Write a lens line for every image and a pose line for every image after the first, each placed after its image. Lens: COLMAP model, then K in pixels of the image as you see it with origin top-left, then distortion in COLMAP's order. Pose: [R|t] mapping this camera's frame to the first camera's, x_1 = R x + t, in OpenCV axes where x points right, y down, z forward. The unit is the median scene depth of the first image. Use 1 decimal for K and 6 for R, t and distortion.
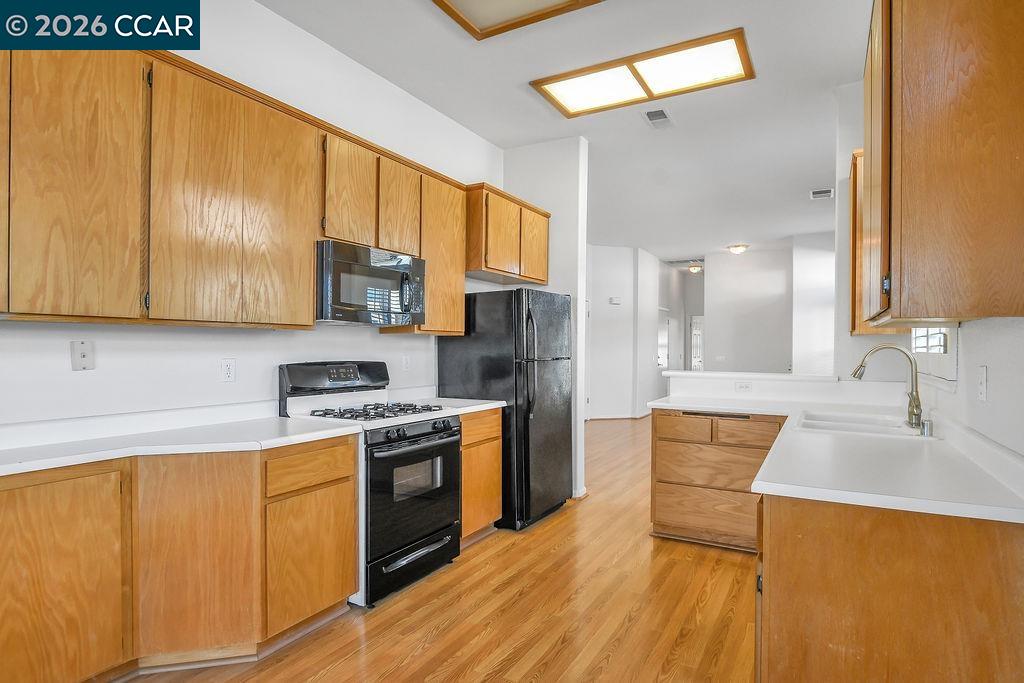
lens RADIAL K [[540.5, 0, 513.8], [0, 540.5, 351.7], [0, 0, 1]] dist [-0.010405, 0.001505]
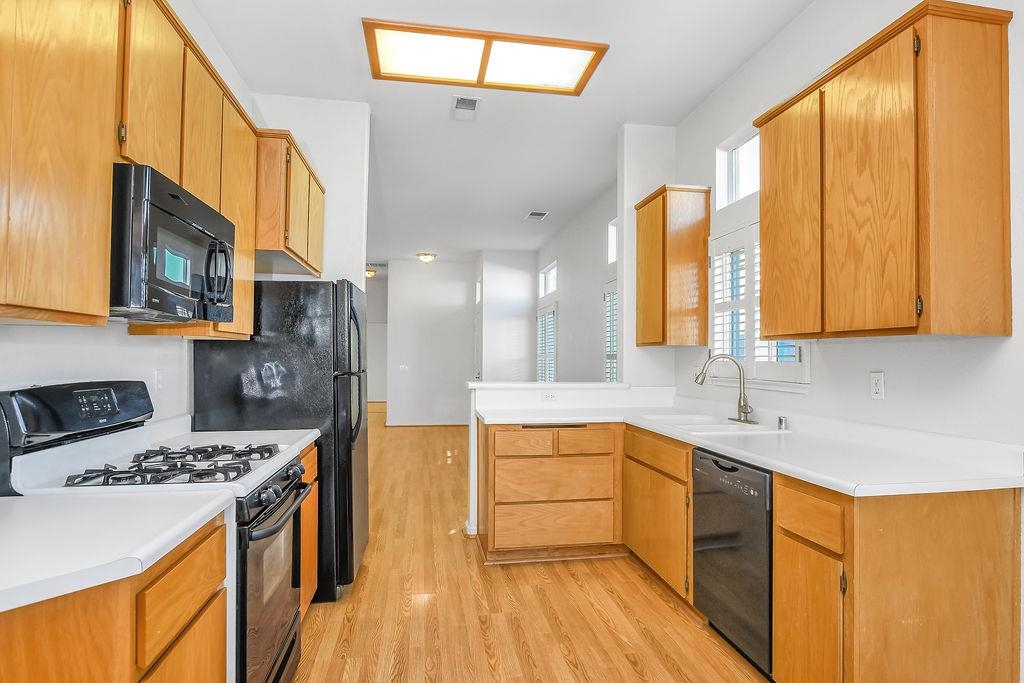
lens RADIAL K [[563.2, 0, 519.1], [0, 563.2, 349.6], [0, 0, 1]] dist [-0.039249, 0.002725]
pose [[0.771391, 0.007188, 0.636321, -0.328112], [0.004269, 0.999855, -0.016469, -0.004740], [-0.636347, 0.015420, 0.771249, 0.260505]]
